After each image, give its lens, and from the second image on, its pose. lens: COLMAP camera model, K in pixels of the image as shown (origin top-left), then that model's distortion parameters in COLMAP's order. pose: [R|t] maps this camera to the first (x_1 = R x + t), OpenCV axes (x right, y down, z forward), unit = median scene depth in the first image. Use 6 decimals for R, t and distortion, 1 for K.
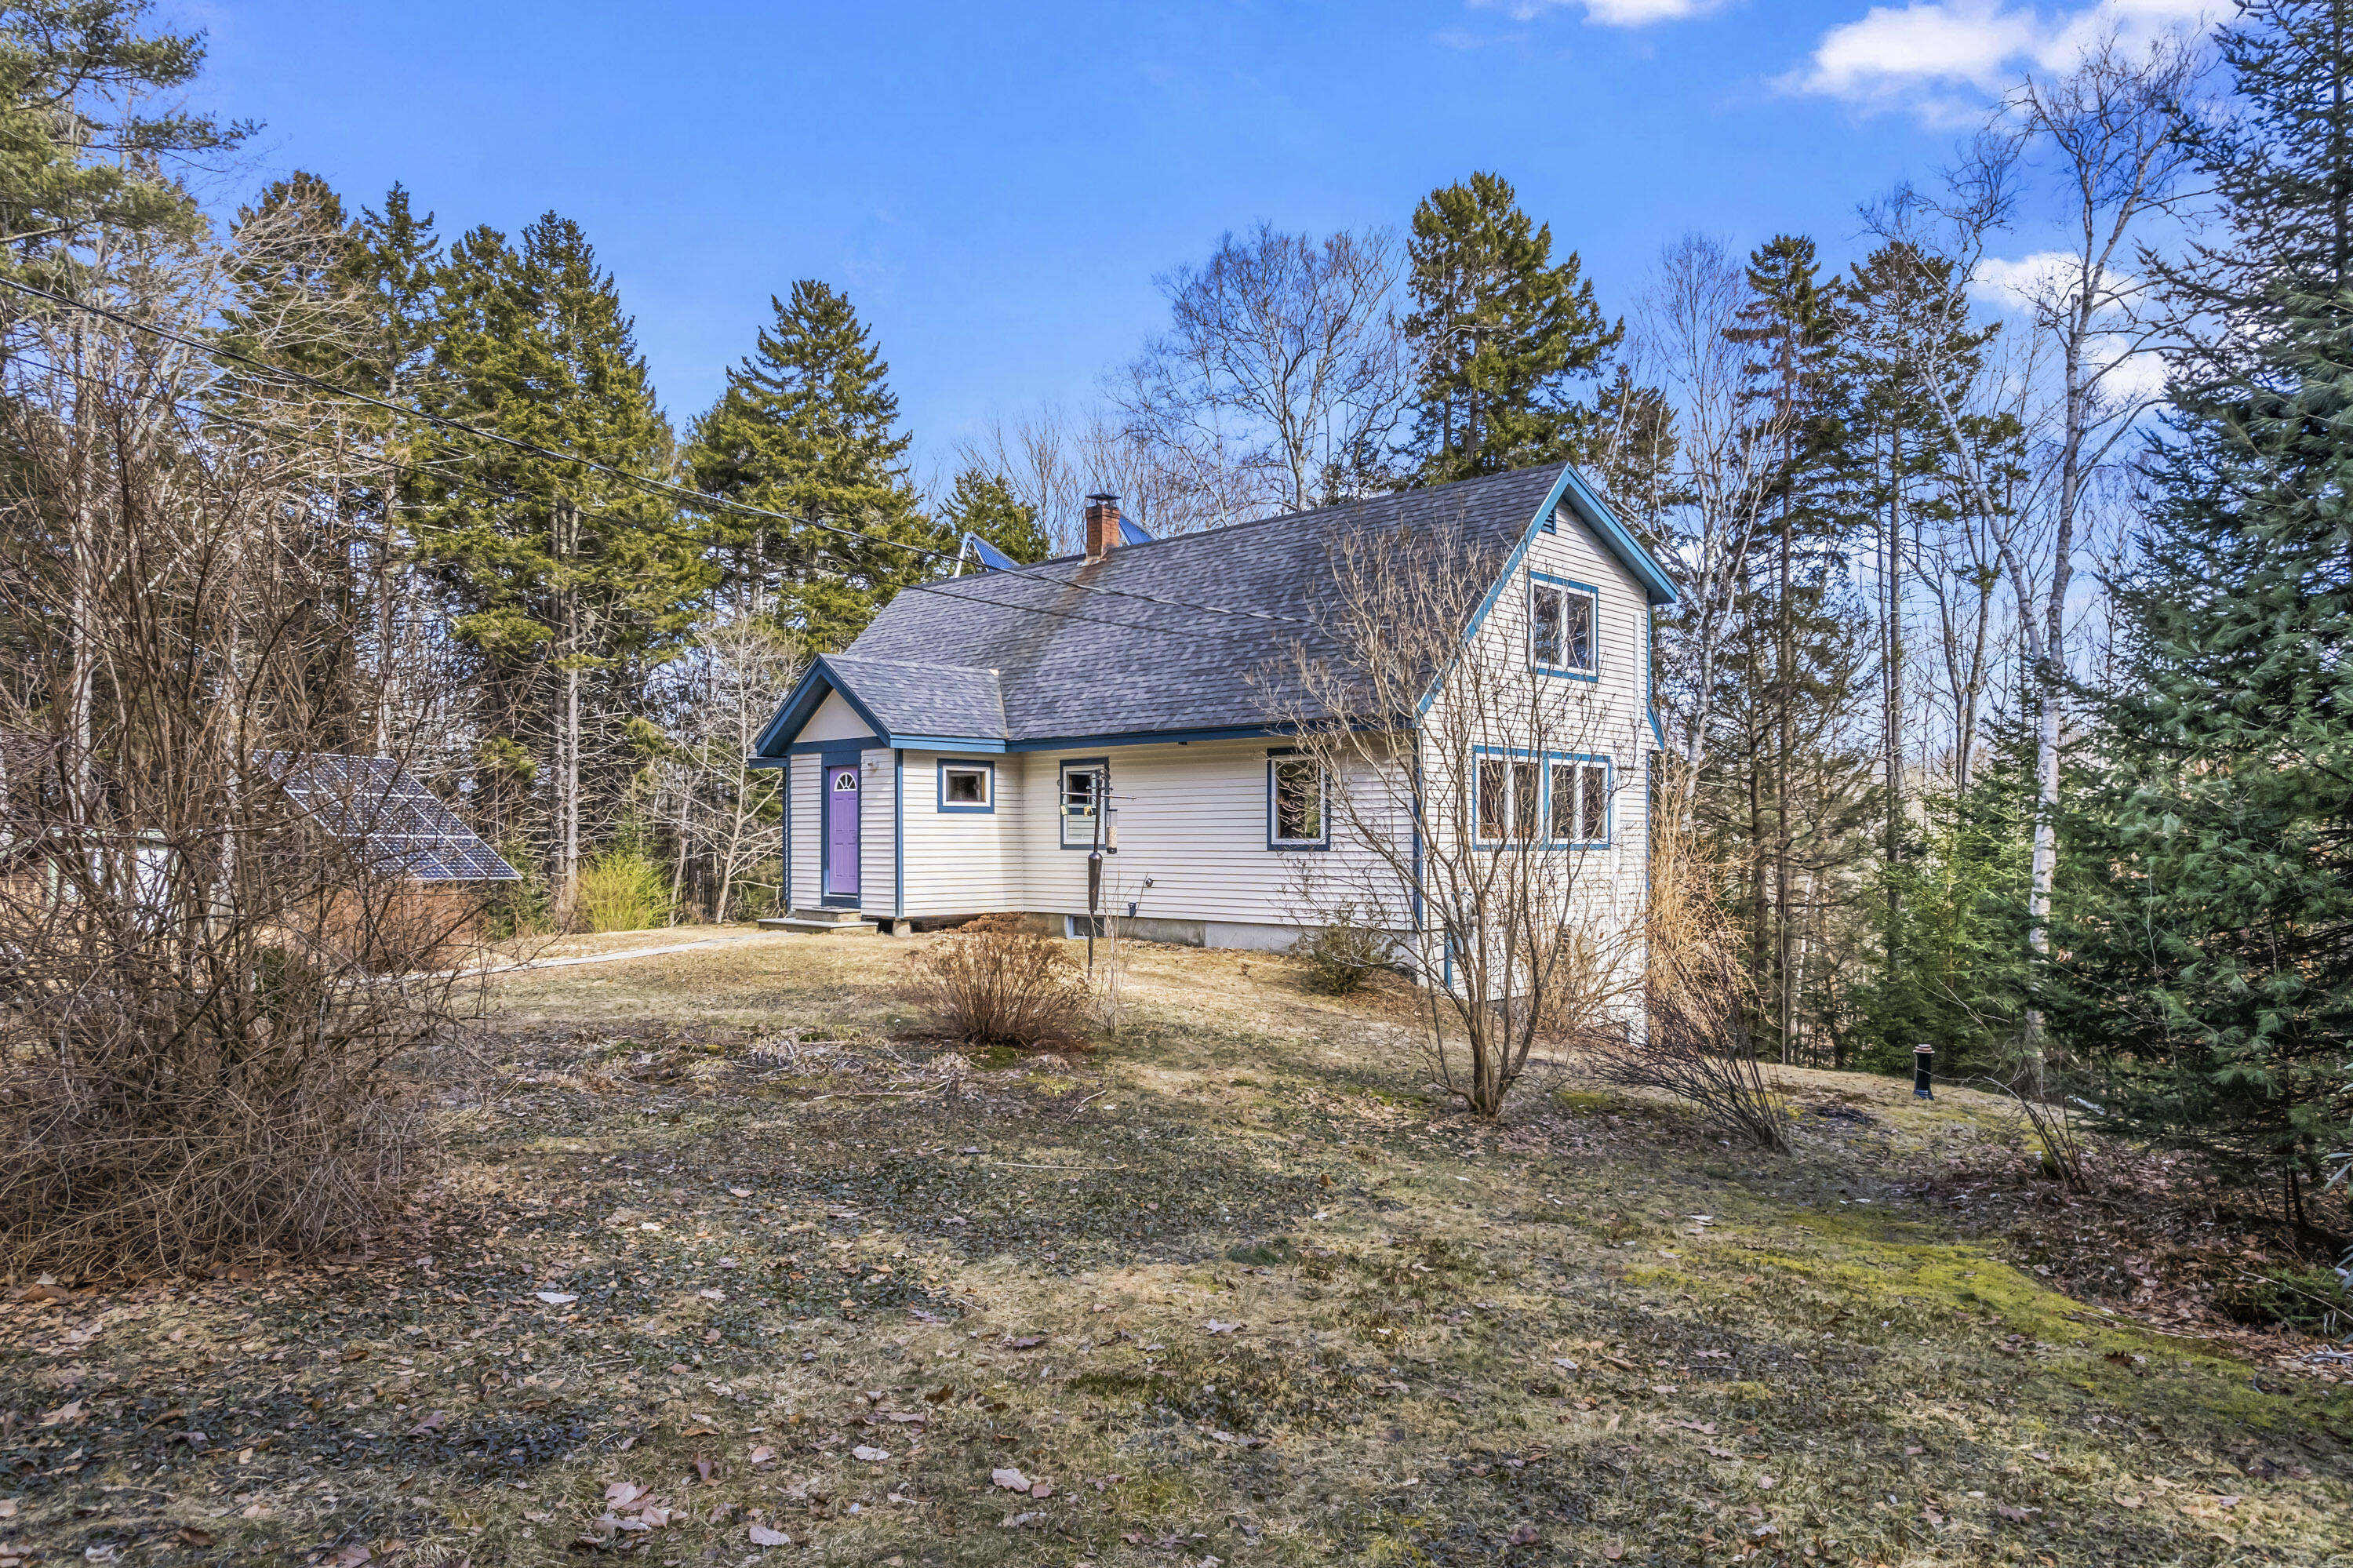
lens RADIAL K [[1485.8, 0, 1179.5], [0, 1485.8, 841.0], [0, 0, 1]] dist [0.001638, -0.000241]
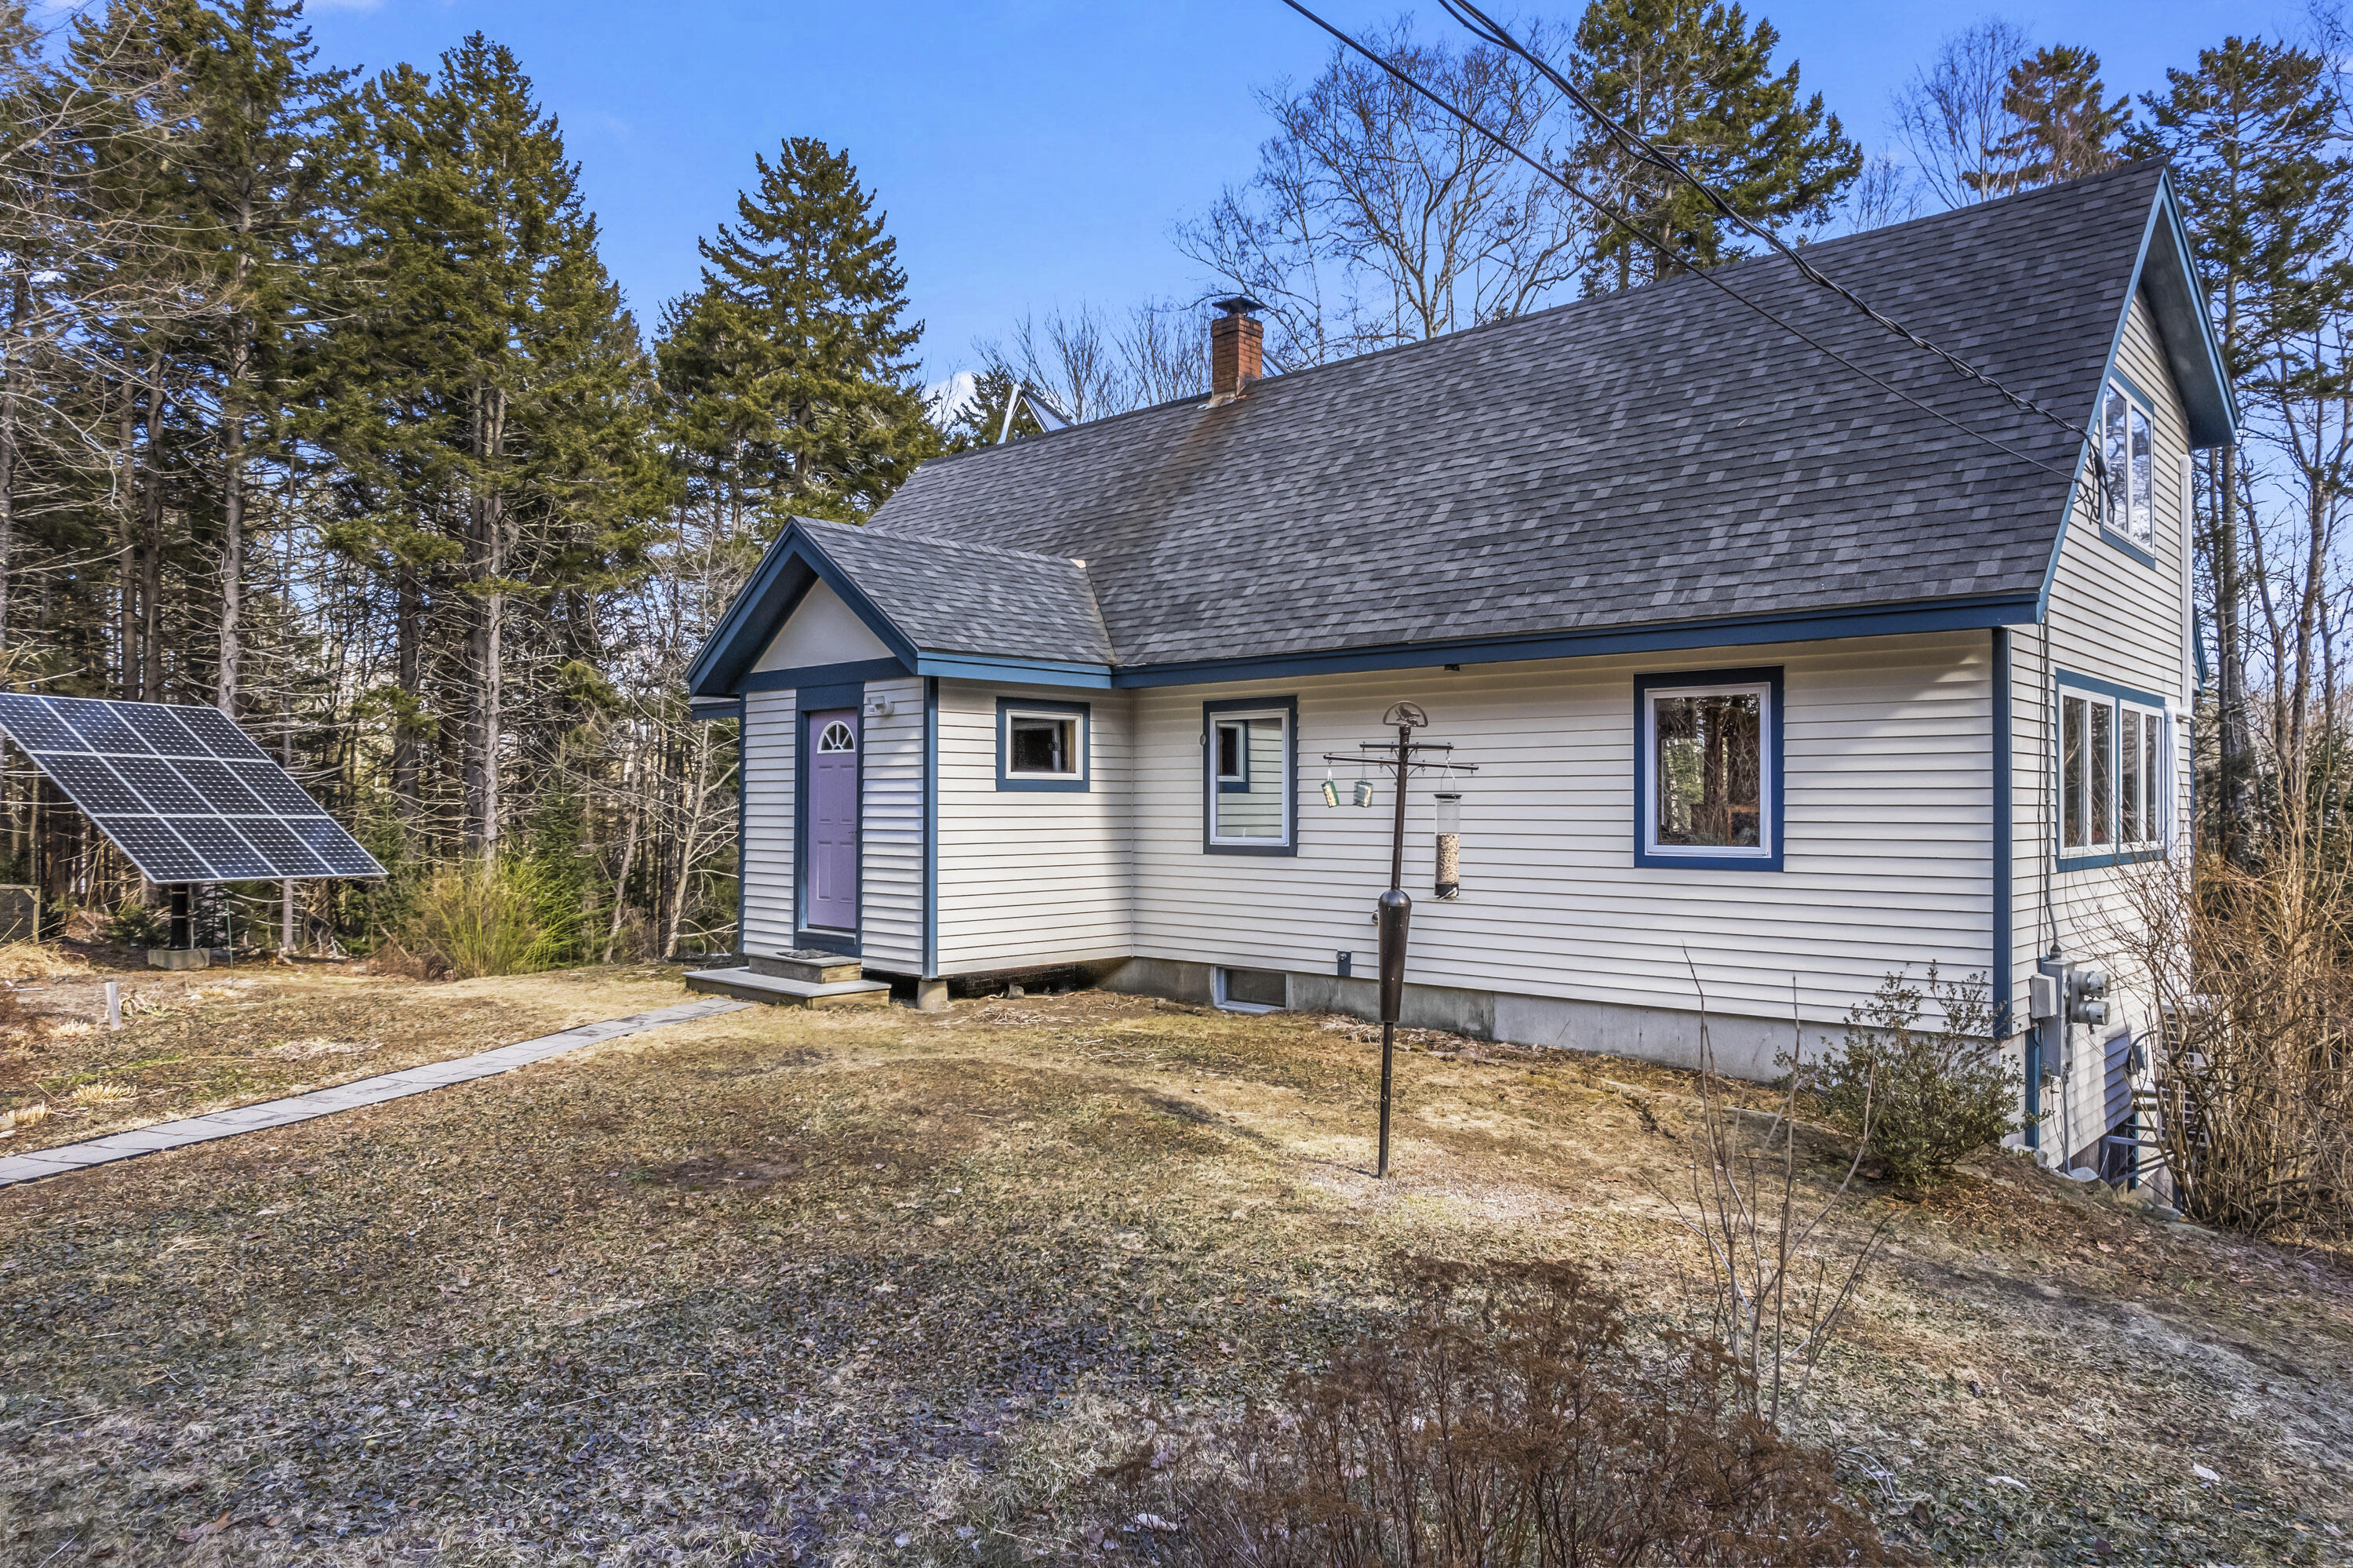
lens RADIAL K [[1506.8, 0, 1209.4], [0, 1506.8, 782.3], [0, 0, 1]] dist [-0.062484, 0.089015]
pose [[0.999779, 0.004120, 0.020638, -0.052334], [-0.003761, 0.999841, -0.017416, -0.007070], [-0.020706, 0.017335, 0.999635, 0.236022]]
